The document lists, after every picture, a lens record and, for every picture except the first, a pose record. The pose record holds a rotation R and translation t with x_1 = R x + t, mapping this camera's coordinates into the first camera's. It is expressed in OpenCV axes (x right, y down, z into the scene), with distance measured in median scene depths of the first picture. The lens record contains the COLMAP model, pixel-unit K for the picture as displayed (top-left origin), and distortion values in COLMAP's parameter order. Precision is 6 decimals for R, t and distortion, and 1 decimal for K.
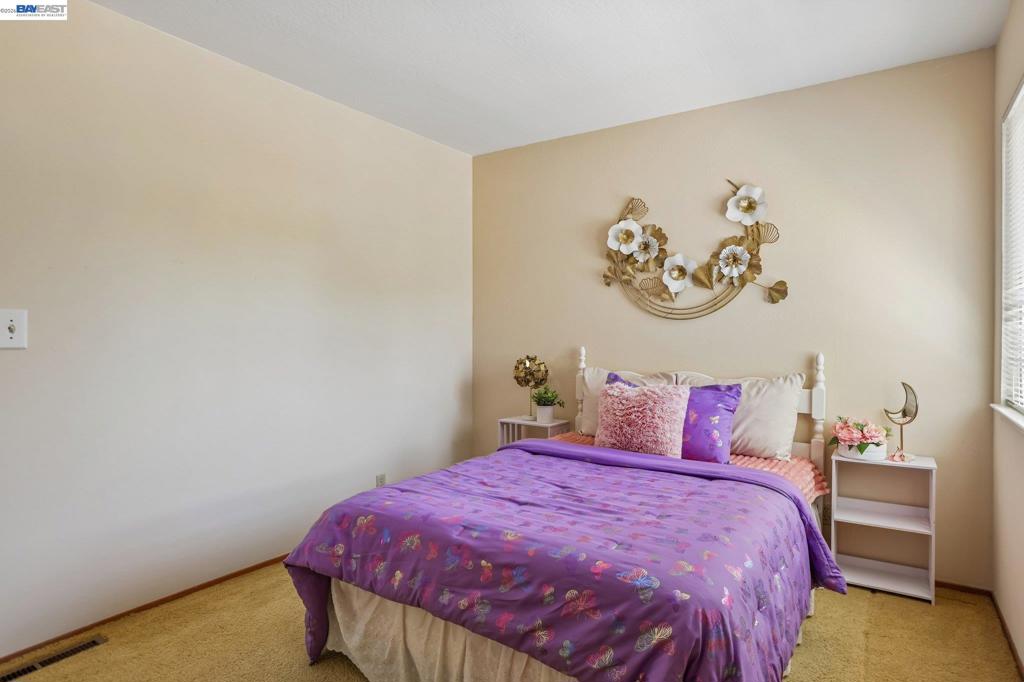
lens RADIAL K [[566.2, 0, 512.1], [0, 566.2, 338.5], [0, 0, 1]] dist [-0.062400, -0.000441]
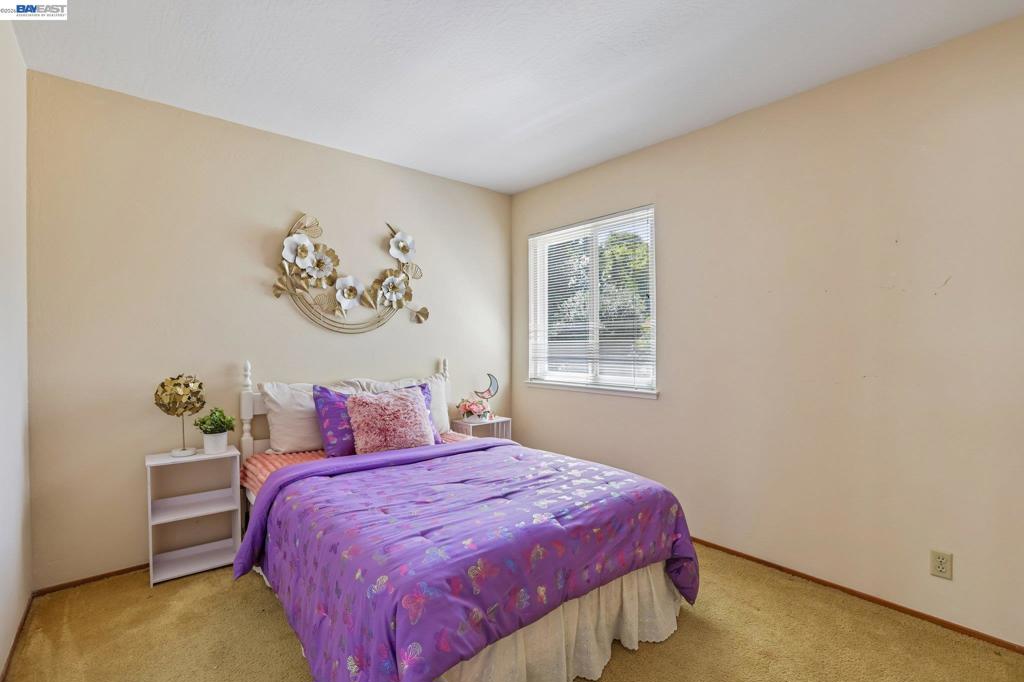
lens RADIAL K [[473.5, 0, 511.7], [0, 473.5, 342.6], [0, 0, 1]] dist [-0.037391, 0.008751]
pose [[0.265835, -0.005832, 0.964001, -0.551005], [0.007572, 0.999963, 0.003961, -0.016796], [-0.963989, 0.006246, 0.265870, 0.434981]]
